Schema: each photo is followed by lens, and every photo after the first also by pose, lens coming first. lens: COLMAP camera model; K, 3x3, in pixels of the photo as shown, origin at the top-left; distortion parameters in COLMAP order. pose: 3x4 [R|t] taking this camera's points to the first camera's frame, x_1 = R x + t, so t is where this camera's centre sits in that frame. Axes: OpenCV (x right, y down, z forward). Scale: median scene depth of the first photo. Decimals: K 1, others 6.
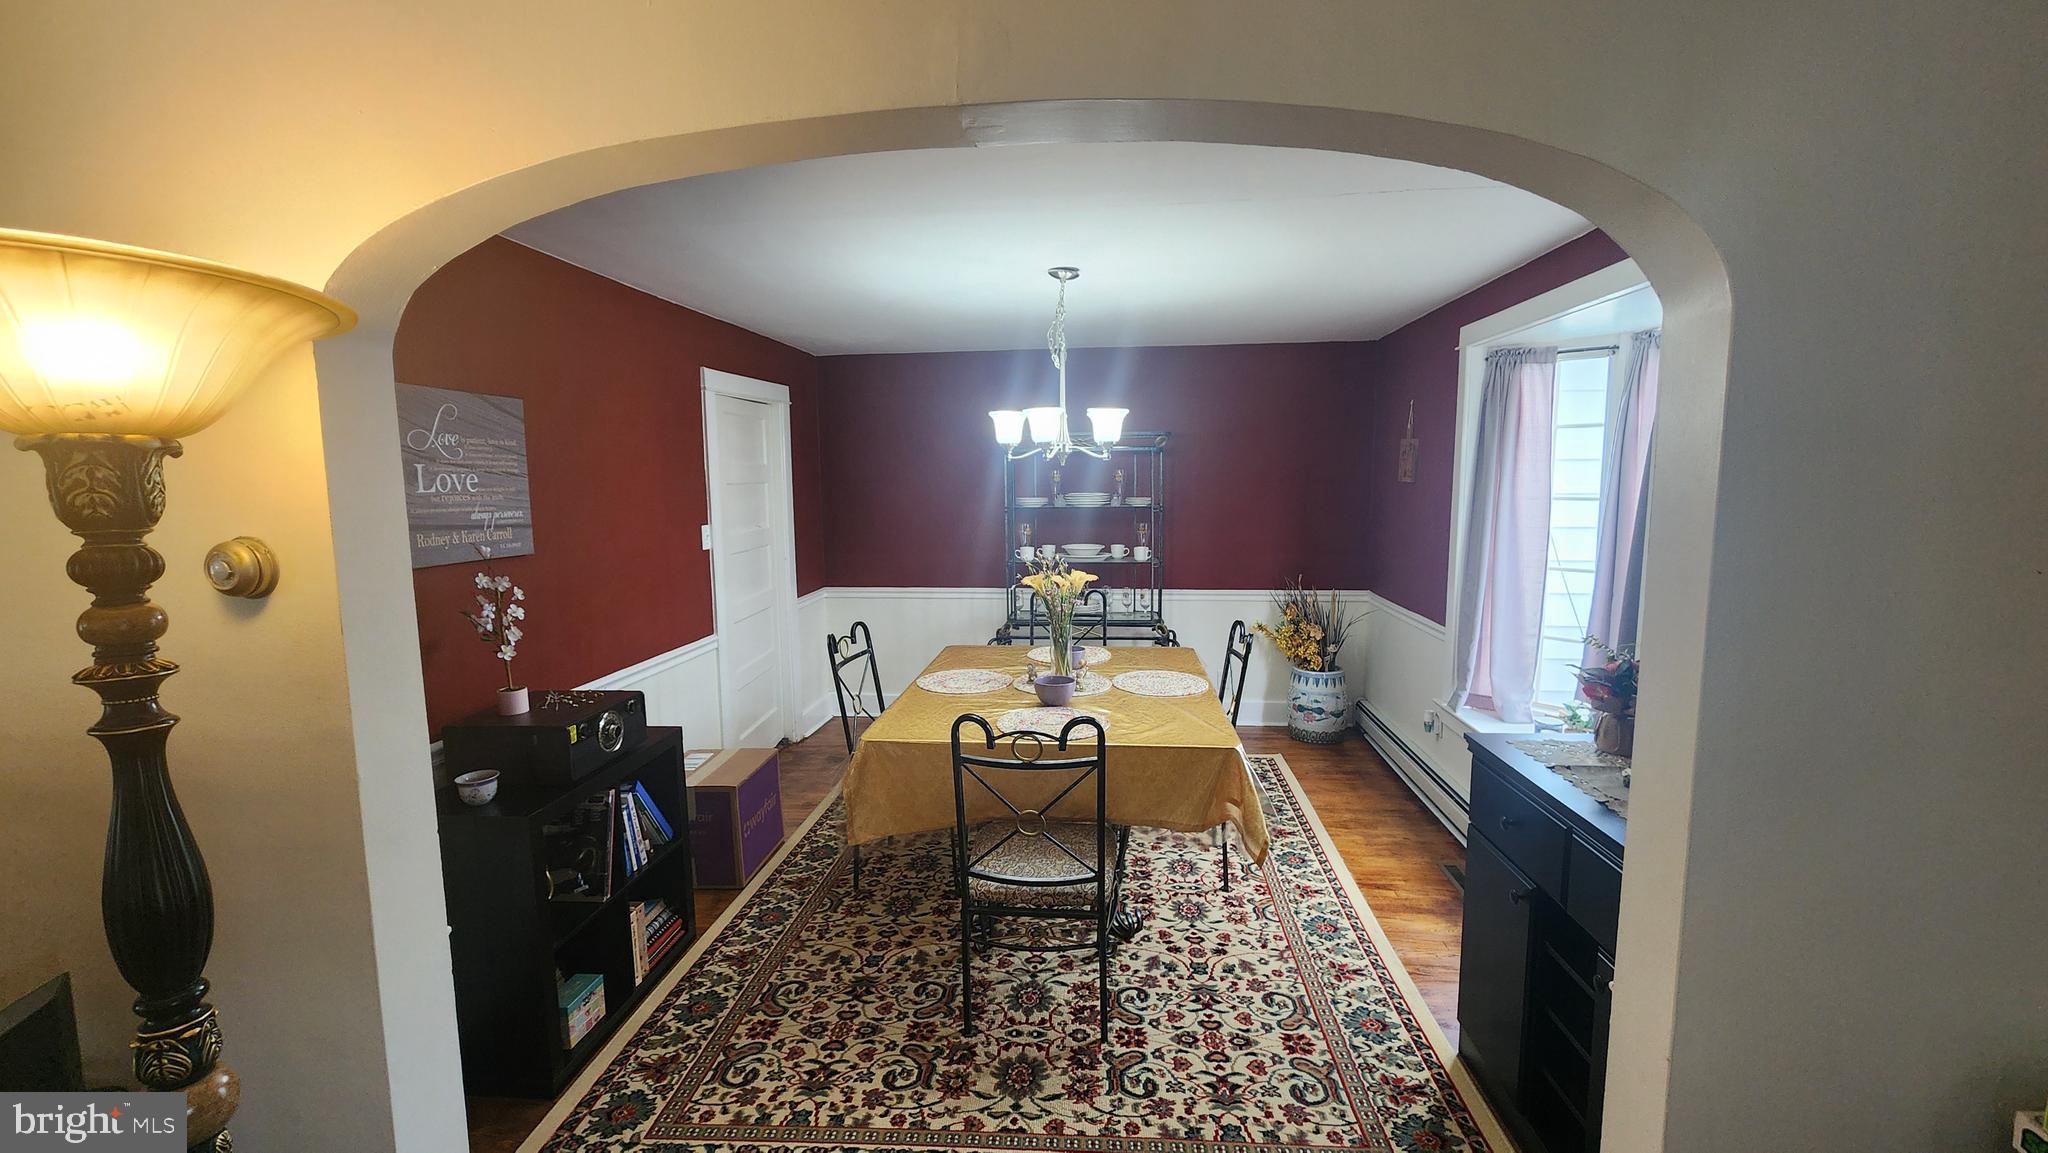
lens RADIAL K [[842.4, 0, 1024.0], [0, 842.4, 576.5], [0, 0, 1]] dist [-0.000029, 0.000060]
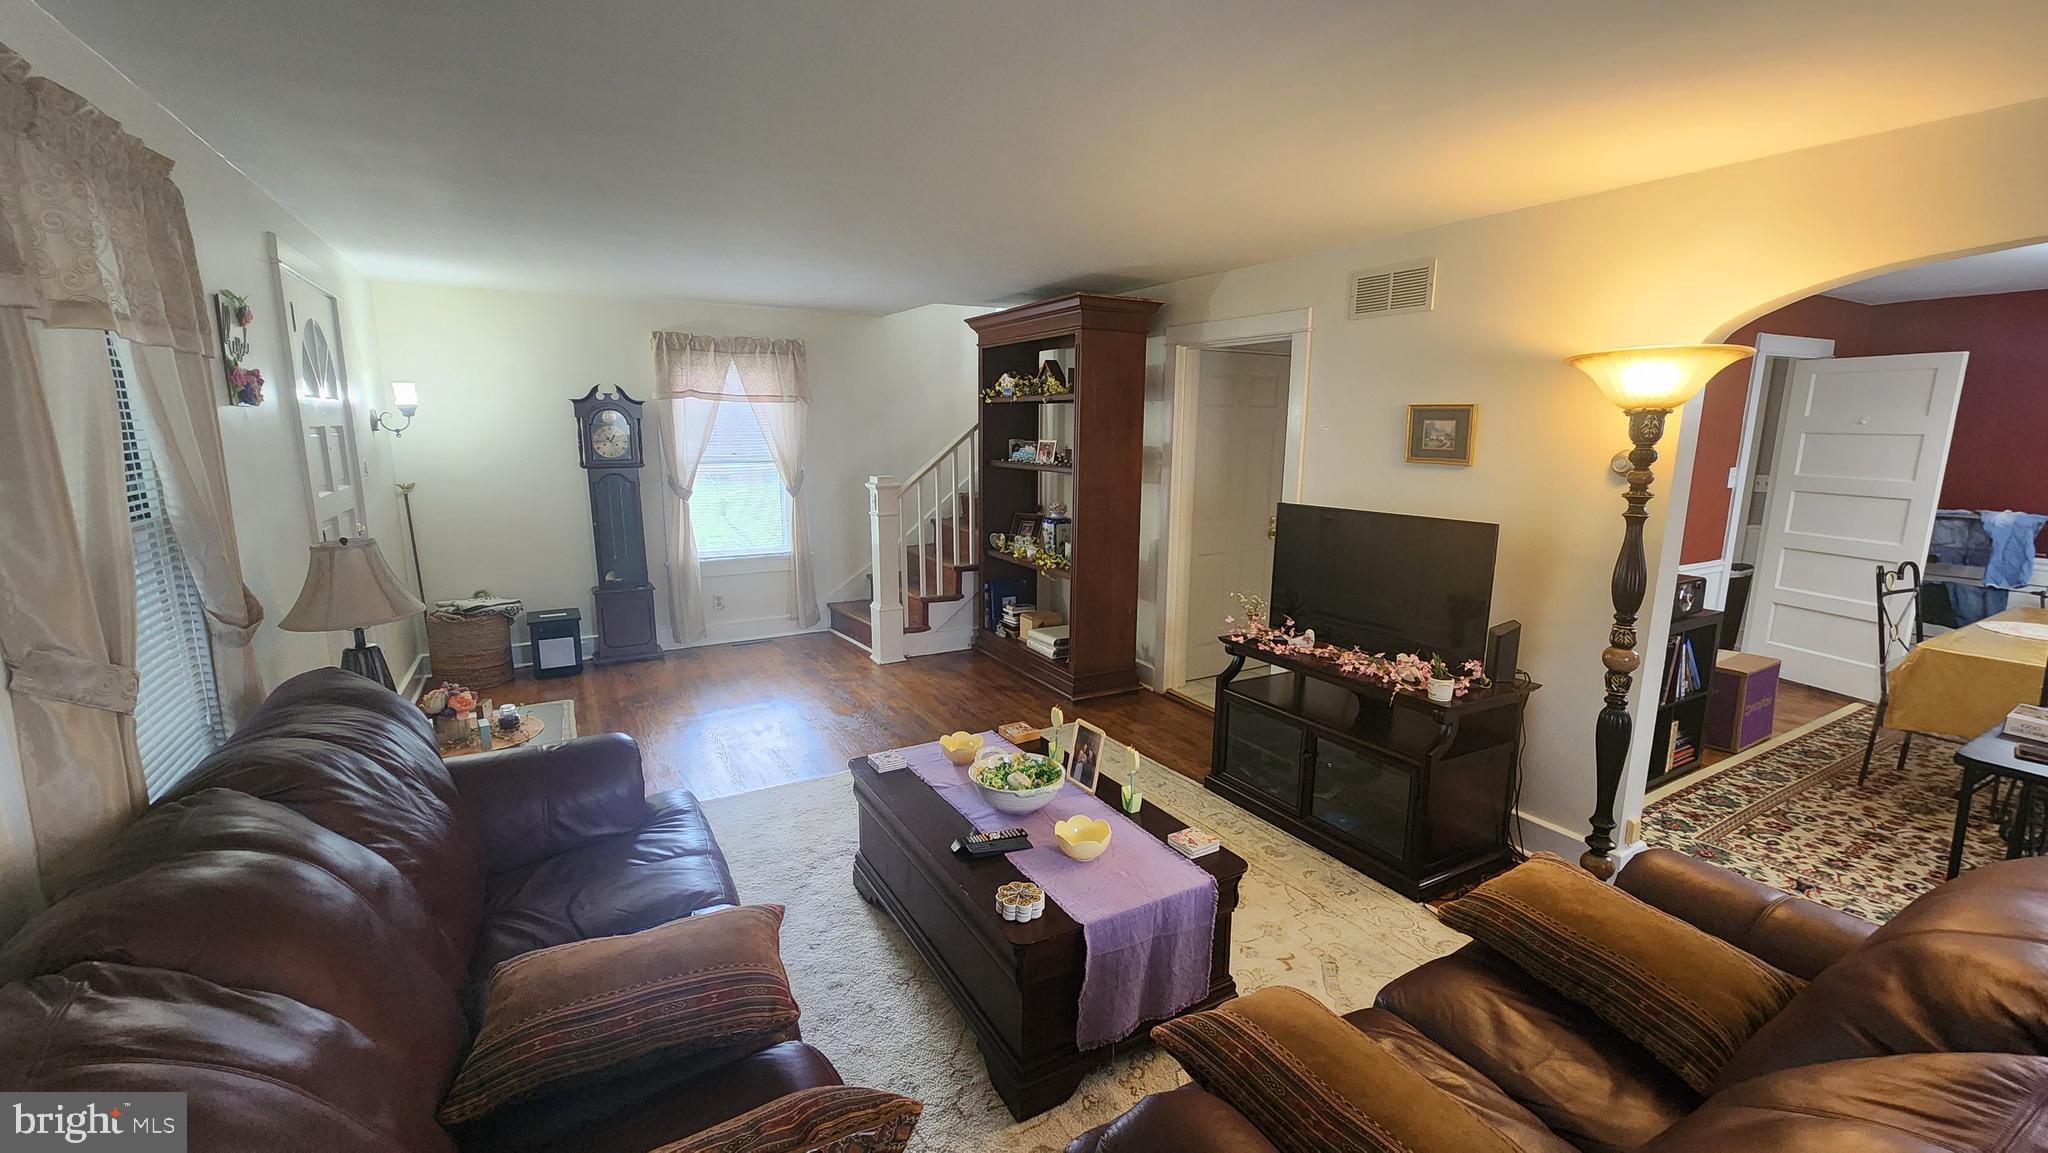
lens RADIAL K [[830.6, 0, 1024.0], [0, 830.6, 576.5], [0, 0, 1]] dist [-0.001245, -0.000045]
pose [[0.587831, 0.160362, -0.792930, -0.018947], [-0.109102, 0.986917, 0.118712, 0.091184], [0.801593, 0.016728, 0.597636, -0.739118]]
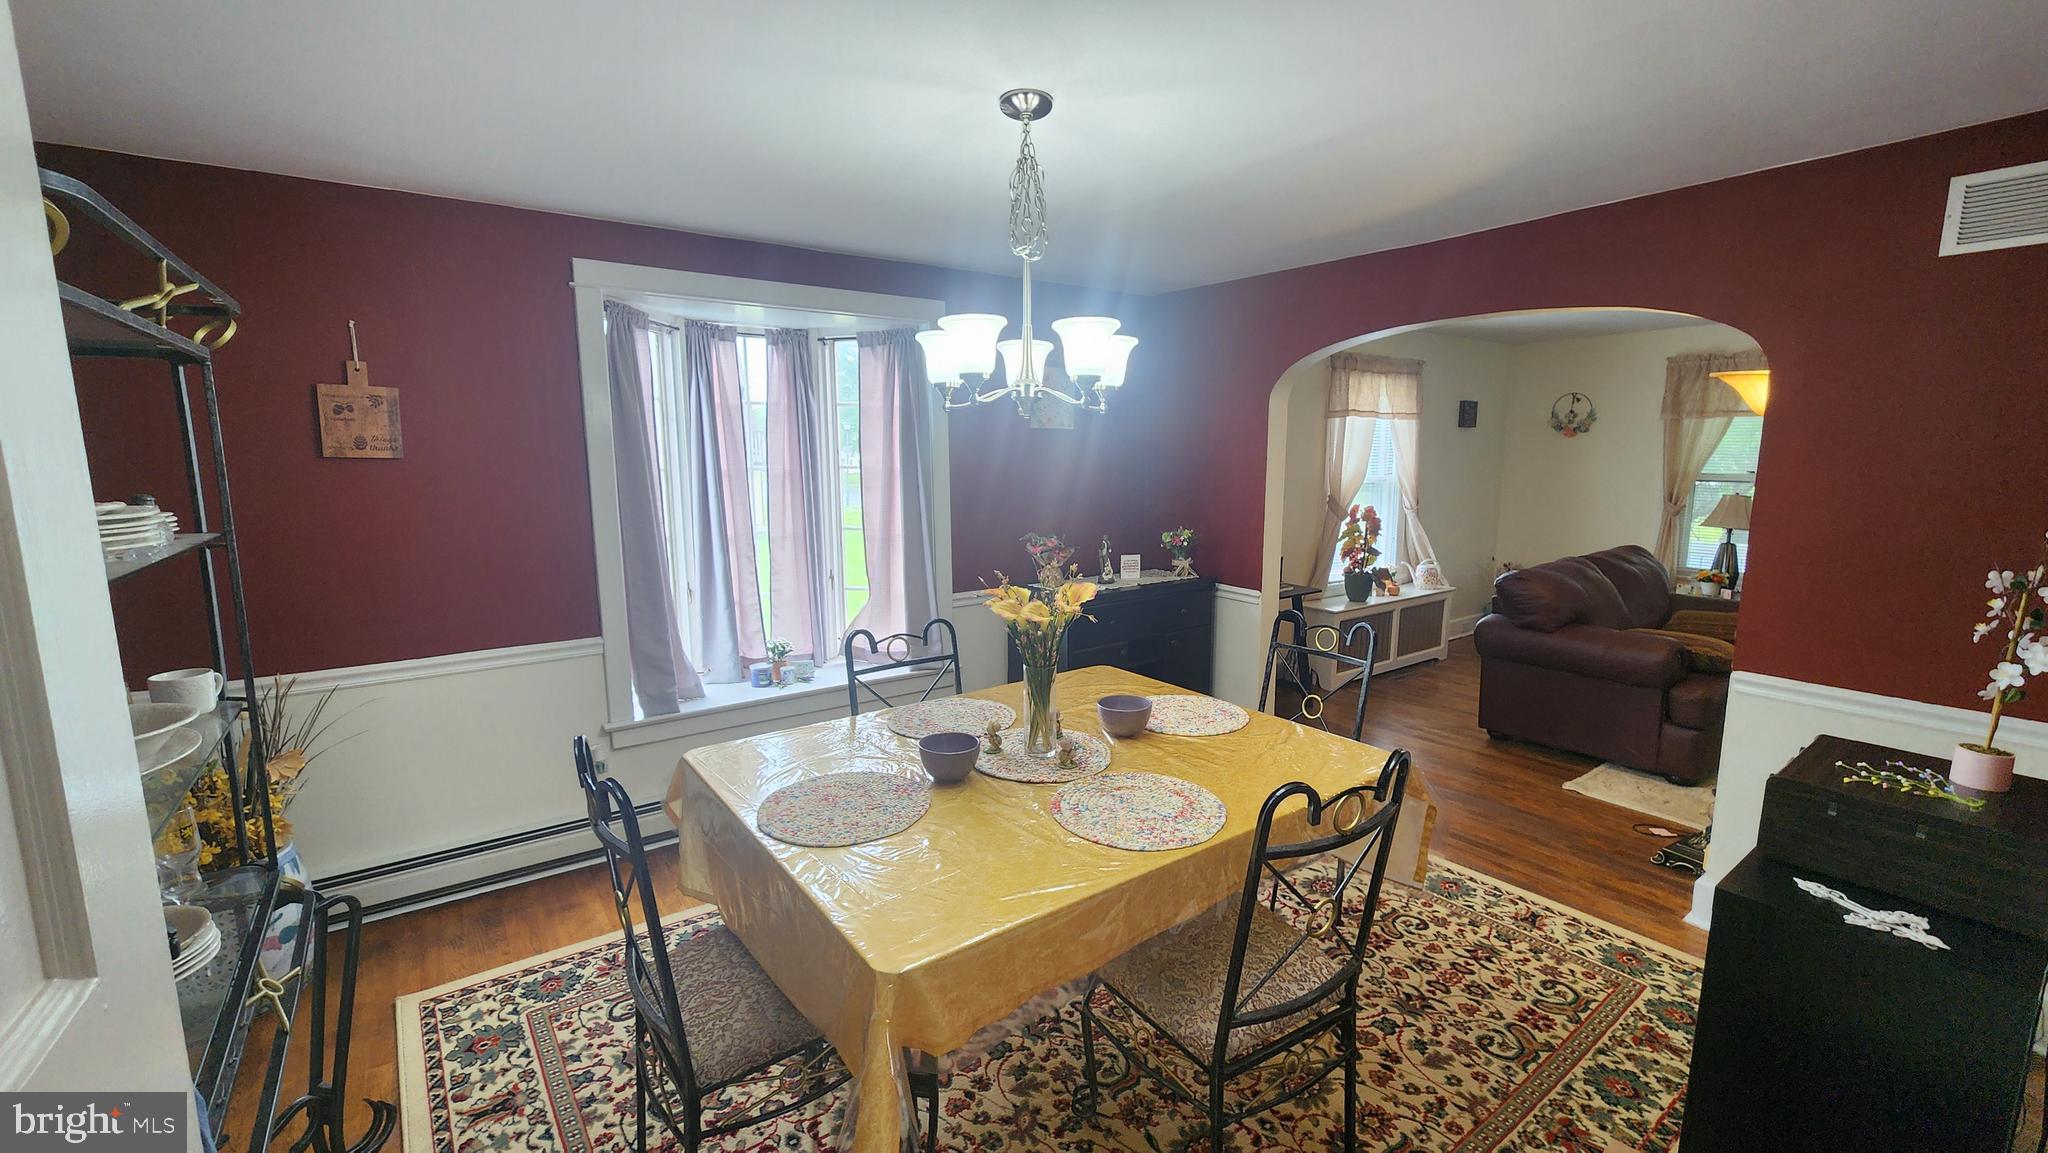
lens RADIAL K [[842.4, 0, 1024.0], [0, 842.4, 576.5], [0, 0, 1]] dist [-0.000029, 0.000060]
pose [[-0.666327, -0.100091, 0.738912, -0.514933], [0.100510, 0.969850, 0.222009, -0.191373], [-0.738855, 0.222199, -0.636177, 1.712980]]
